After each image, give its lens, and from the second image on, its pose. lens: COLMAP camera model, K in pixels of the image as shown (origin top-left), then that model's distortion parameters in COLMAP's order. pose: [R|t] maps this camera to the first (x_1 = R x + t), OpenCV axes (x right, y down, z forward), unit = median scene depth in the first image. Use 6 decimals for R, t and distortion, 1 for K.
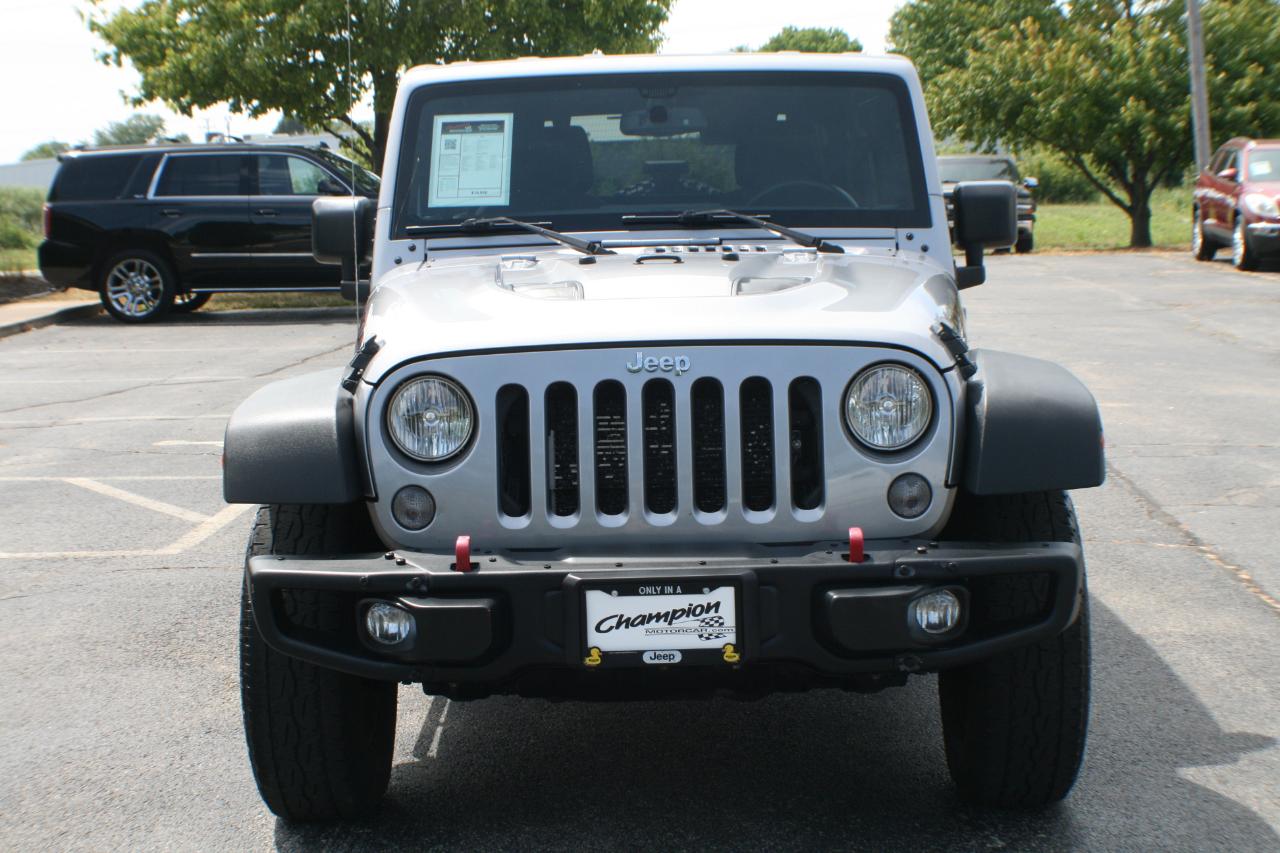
lens RADIAL K [[2186.3, 0, 640.0], [0, 2186.3, 426.5], [0, 0, 1]] dist [-0.152051, 0.056534]
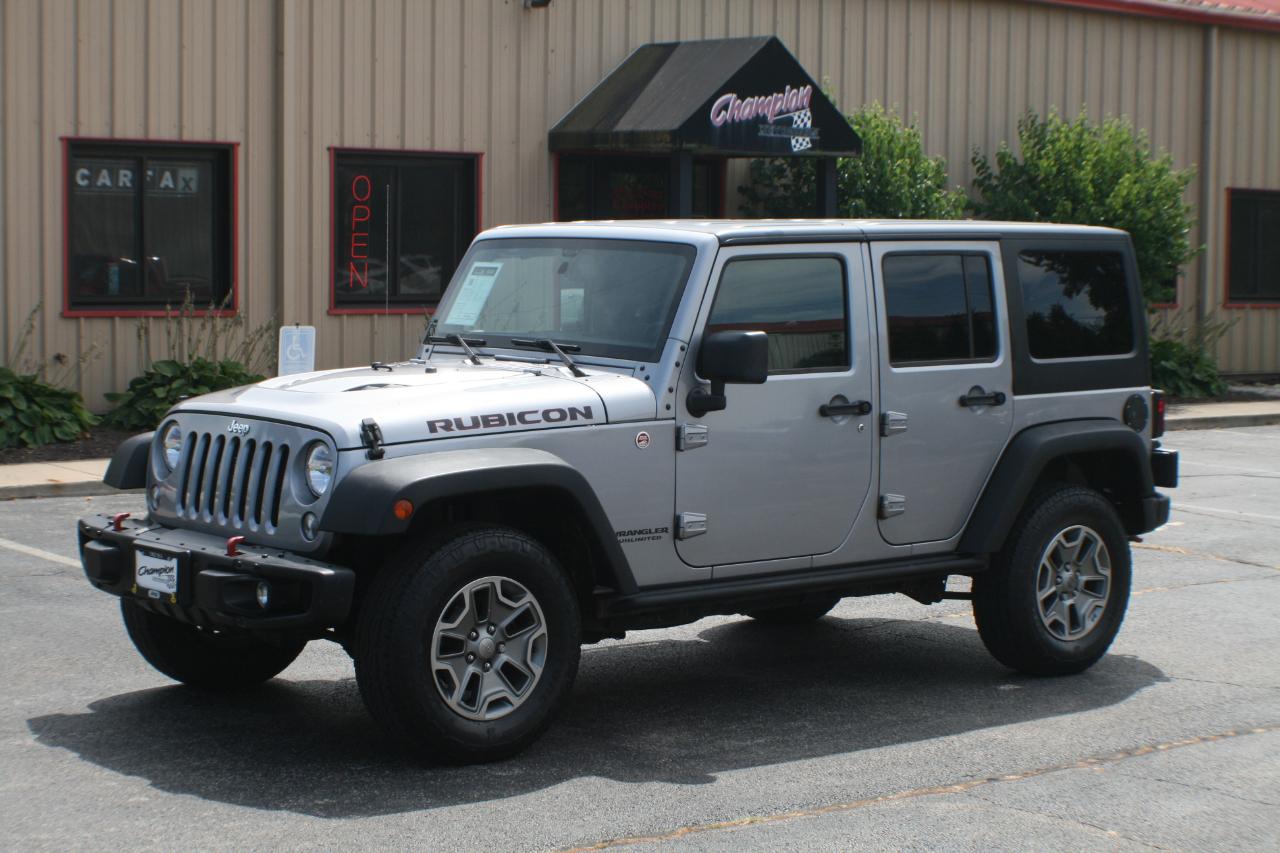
lens RADIAL K [[2399.3, 0, 619.6], [0, 2399.3, 429.5], [0, 0, 1]] dist [-0.181467, 0.239309]
pose [[0.654351, 0.095748, -0.750104, 1.547453], [-0.120849, 0.992443, 0.021259, -0.100565], [0.746472, 0.076738, 0.660978, 0.025153]]
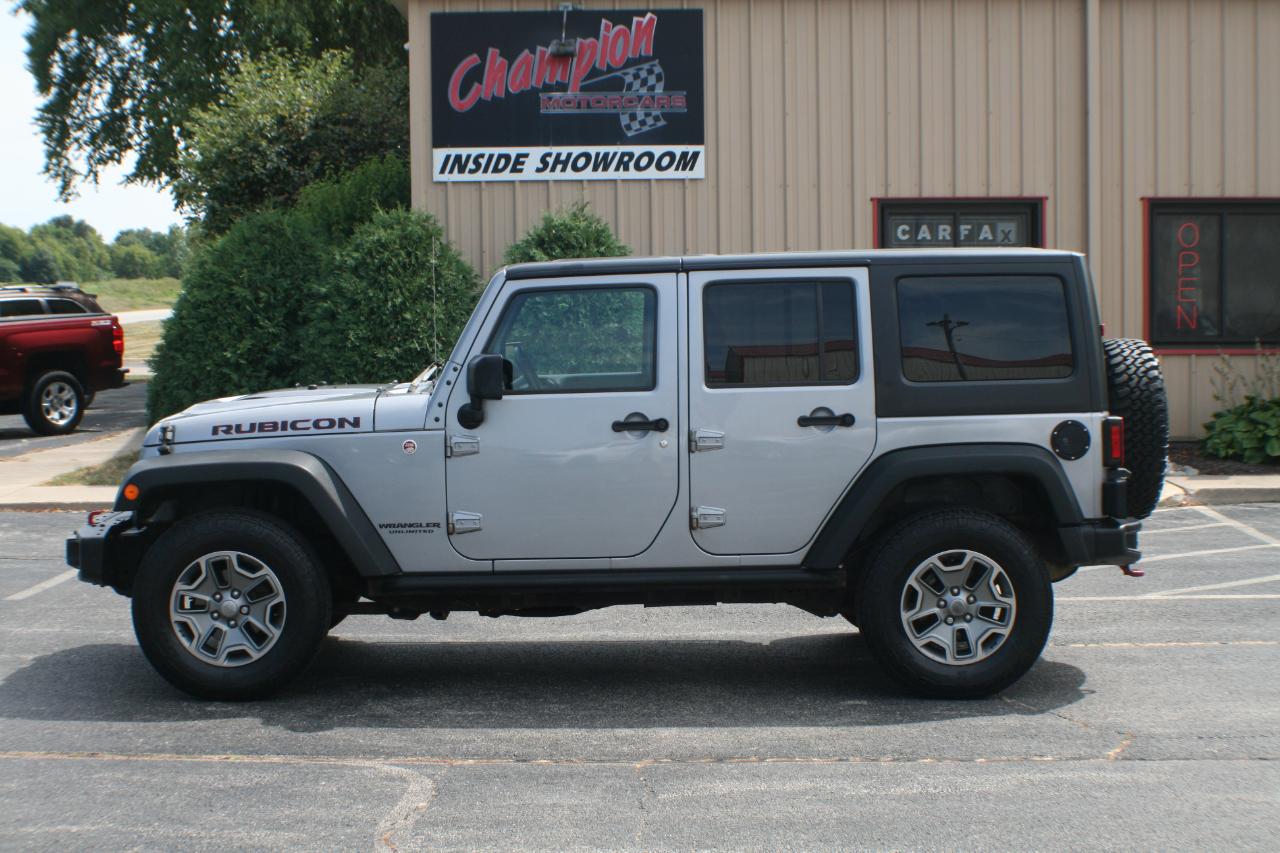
lens RADIAL K [[2239.4, 0, 640.0], [0, 2239.4, 426.5], [0, 0, 1]] dist [-0.175030, 0.003703]
pose [[0.035540, 0.085576, -0.995698, 2.186298], [-0.108720, 0.990745, 0.081270, -0.259284], [0.993437, 0.105364, 0.044515, 1.364842]]
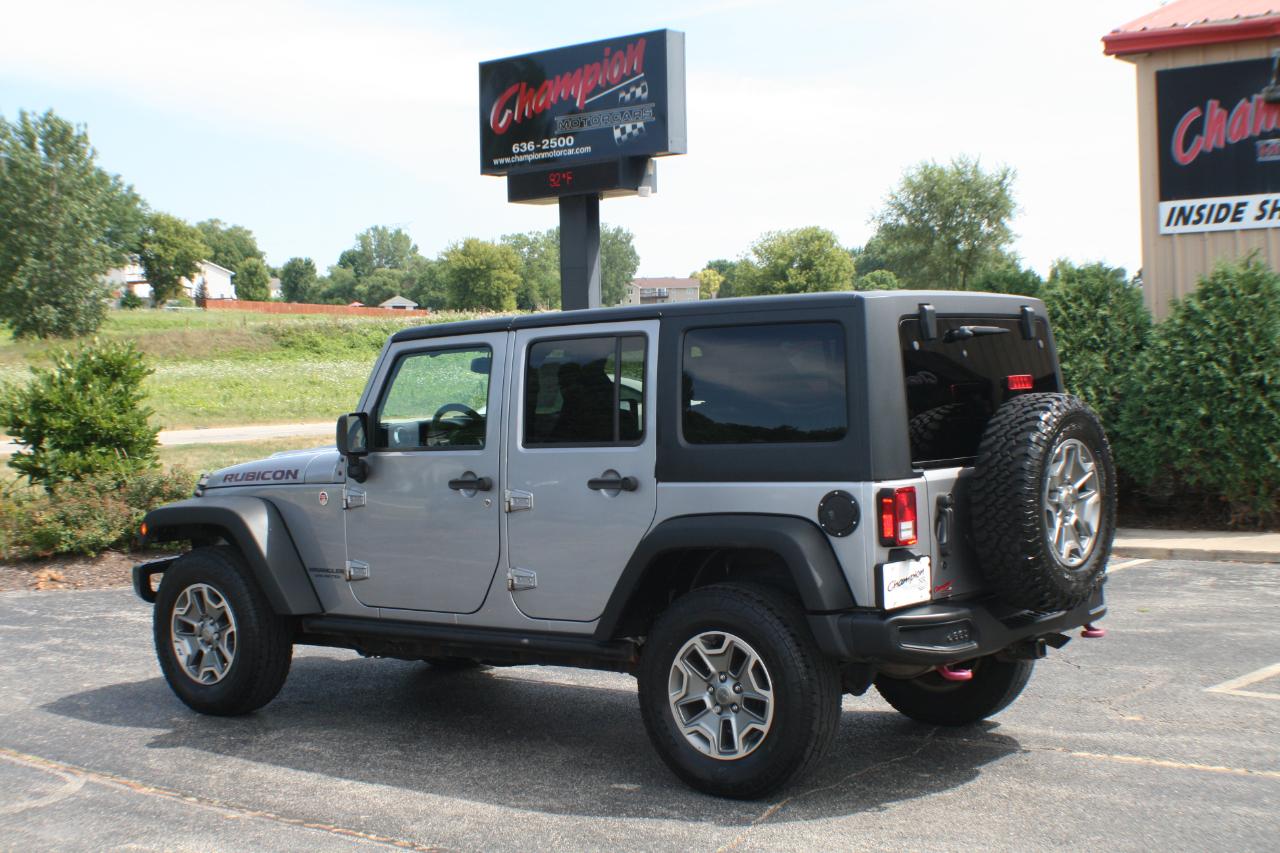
lens RADIAL K [[1911.5, 0, 640.0], [0, 1911.5, 426.5], [0, 0, 1]] dist [-0.180629, 0.170332]
pose [[-0.604703, 0.068636, -0.793488, 1.462431], [-0.048487, 0.991259, 0.122694, -0.366940], [0.794974, 0.112667, -0.596089, 2.591023]]
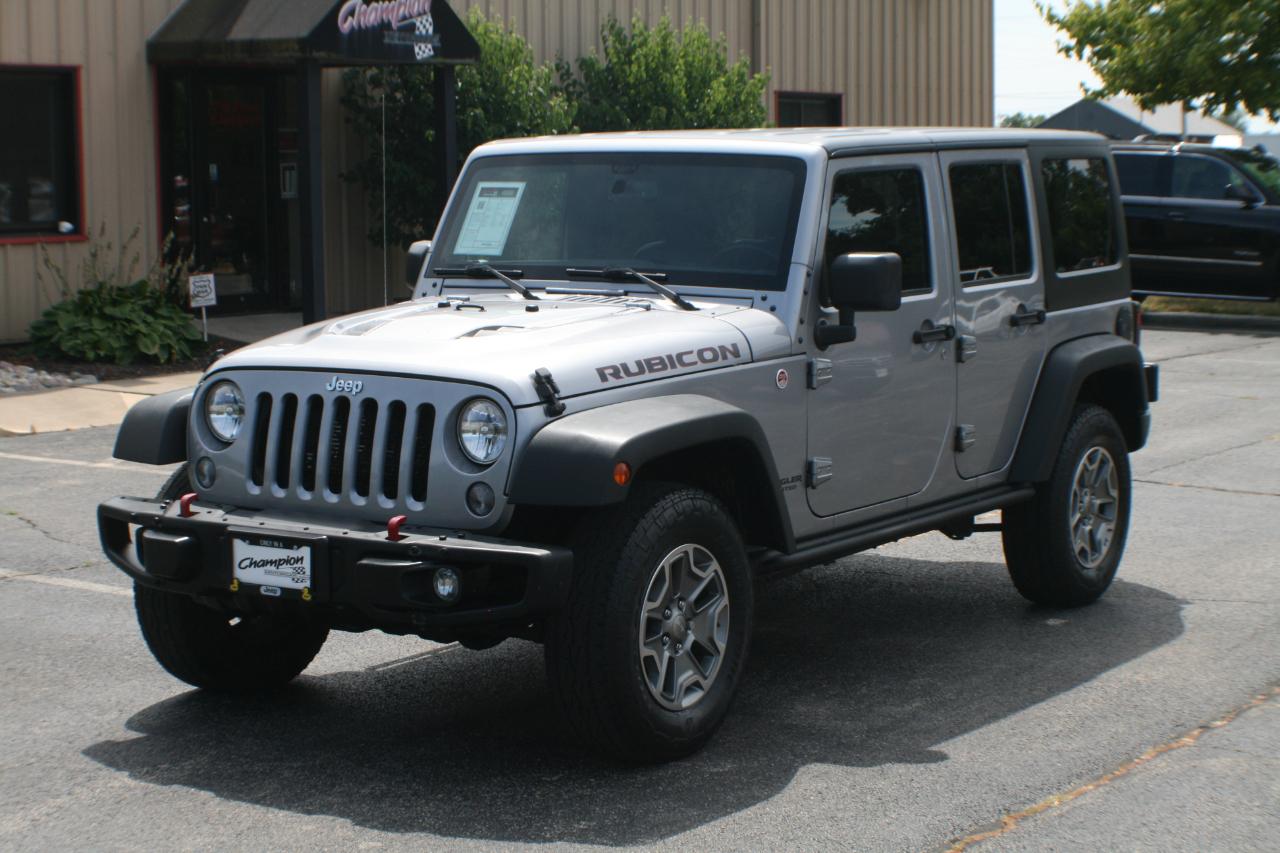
lens RADIAL K [[2399.3, 0, 619.6], [0, 2399.3, 429.5], [0, 0, 1]] dist [-0.181467, 0.239309]
pose [[0.839814, 0.085646, -0.536075, 0.968410], [-0.082955, 0.996126, 0.029187, -0.059723], [0.536498, 0.019958, 0.843665, -0.182067]]
